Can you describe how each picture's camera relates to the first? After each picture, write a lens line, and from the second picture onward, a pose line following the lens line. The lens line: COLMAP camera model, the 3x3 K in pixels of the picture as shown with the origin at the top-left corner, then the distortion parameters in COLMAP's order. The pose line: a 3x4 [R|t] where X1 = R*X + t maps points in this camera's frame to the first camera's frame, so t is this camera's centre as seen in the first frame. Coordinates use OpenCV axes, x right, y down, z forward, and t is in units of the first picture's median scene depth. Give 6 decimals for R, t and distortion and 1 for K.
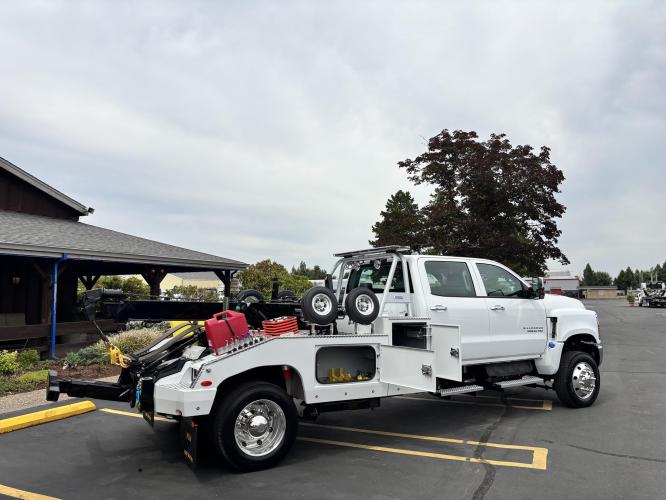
lens RADIAL K [[504.0, 0, 333.0], [0, 504.0, 250.0], [0, 0, 1]] dist [0.019184, -0.006960]
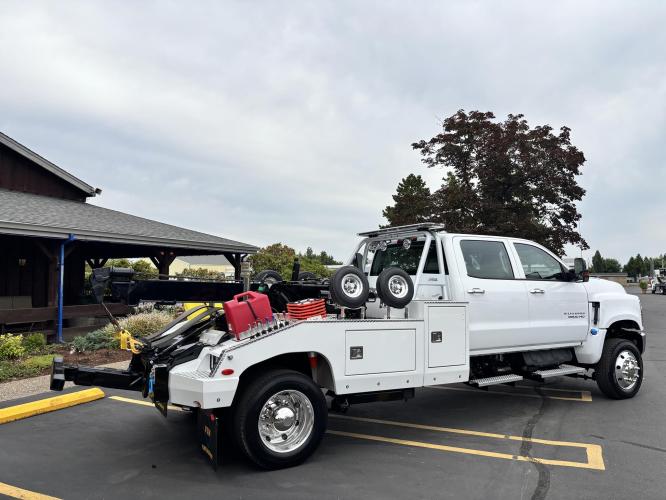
lens RADIAL K [[504.0, 0, 333.0], [0, 504.0, 250.0], [0, 0, 1]] dist [0.019184, -0.006960]
pose [[0.999915, 0.004414, -0.012298, -0.033830], [-0.004071, 0.999604, 0.027837, 0.014127], [0.012416, -0.027785, 0.999537, 0.072159]]
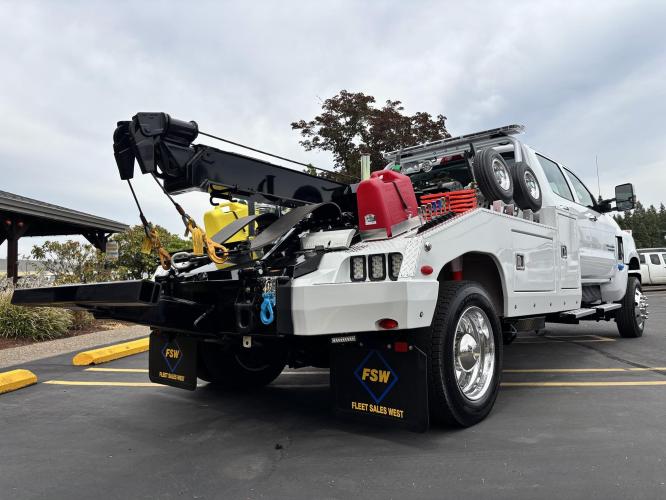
lens RADIAL K [[504.0, 0, 333.0], [0, 504.0, 250.0], [0, 0, 1]] dist [0.019184, -0.006960]
pose [[0.946814, 0.000915, 0.321779, -0.327827], [-0.006459, 0.999849, 0.016161, 0.146914], [-0.321716, -0.017380, 0.946677, 0.324767]]
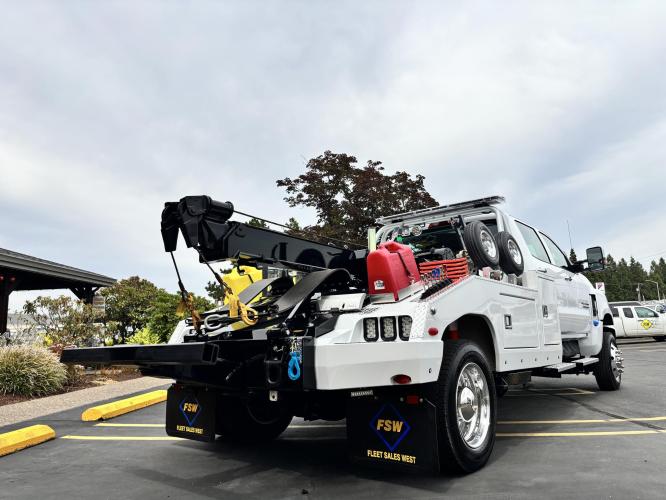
lens RADIAL K [[502.1, 0, 328.9], [0, 502.1, 247.2], [0, 0, 1]] dist [0.018618, -0.003876]
pose [[0.935022, 0.039659, 0.352365, -0.376728], [-0.007385, 0.995688, -0.092468, 0.136875], [-0.354513, 0.083858, 0.931283, 0.282045]]
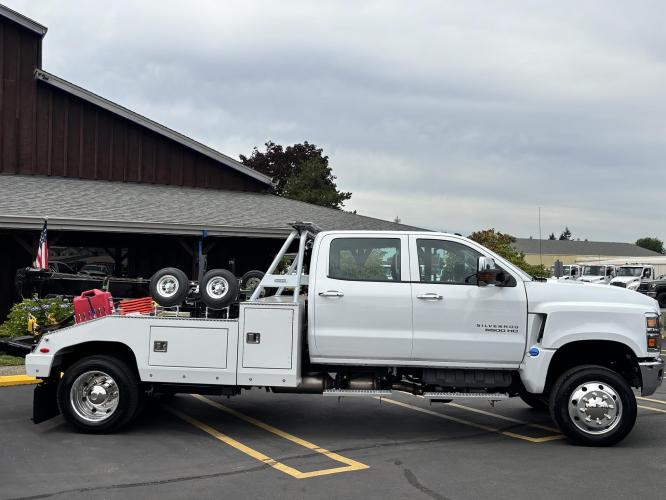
lens RADIAL K [[692.8, 0, 329.1], [0, 692.8, 252.8], [0, 0, 1]] dist [0.023347, -0.022849]
pose [[0.824952, -0.003259, -0.565194, 0.747299], [0.035578, 0.998300, 0.046173, -0.006473], [0.564082, -0.058199, 0.823665, 0.042570]]
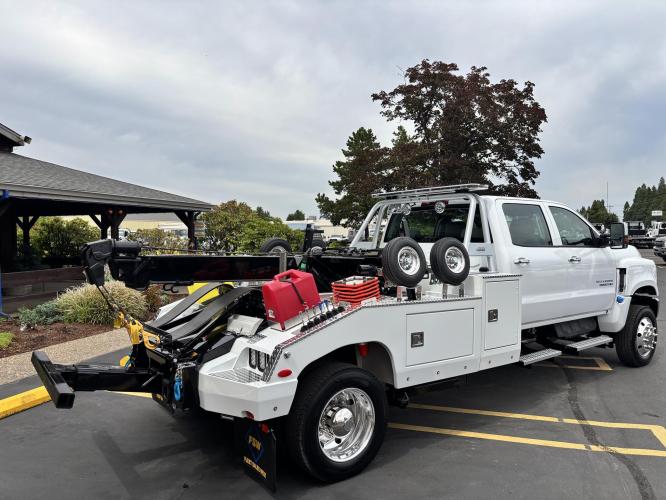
lens RADIAL K [[505.5, 0, 331.3], [0, 505.5, 256.7], [0, 0, 1]] dist [0.014661, -0.004647]
pose [[0.993782, -0.004940, 0.111233, -0.165514], [-0.009492, 0.991619, 0.128844, 0.004036], [-0.110938, -0.129098, 0.985407, 0.192887]]
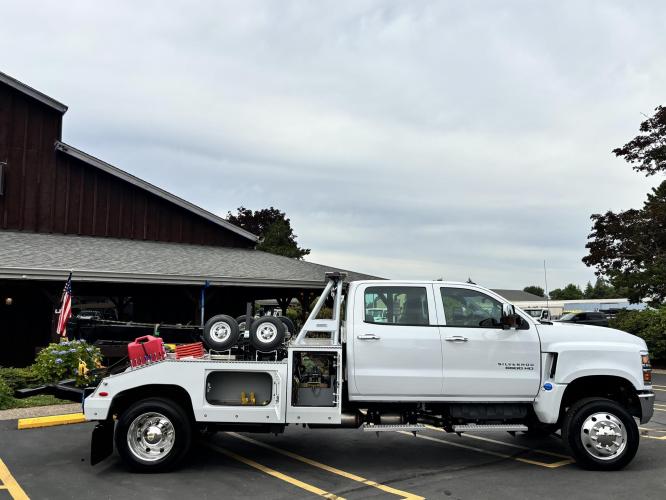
lens RADIAL K [[570.0, 0, 330.4], [0, 570.0, 257.8], [0, 0, 1]] dist [0.014476, 0.005845]
pose [[0.872437, -0.043580, -0.486780, 0.583198], [0.037163, 0.999048, -0.022835, -0.010565], [0.487312, 0.001832, 0.873226, 0.031045]]
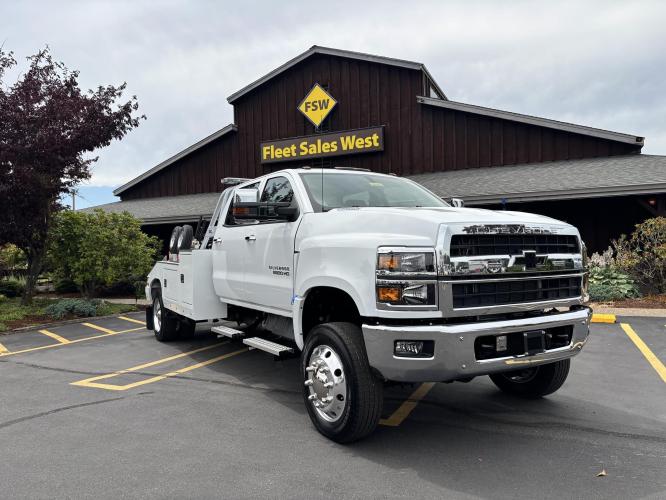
lens RADIAL K [[505.5, 0, 331.3], [0, 505.5, 256.7], [0, 0, 1]] dist [0.014661, -0.004647]
pose [[0.007567, 0.008472, -0.999935, 0.996252], [0.110977, 0.993780, 0.009260, 0.138814], [0.993794, -0.111040, 0.006579, 1.041345]]
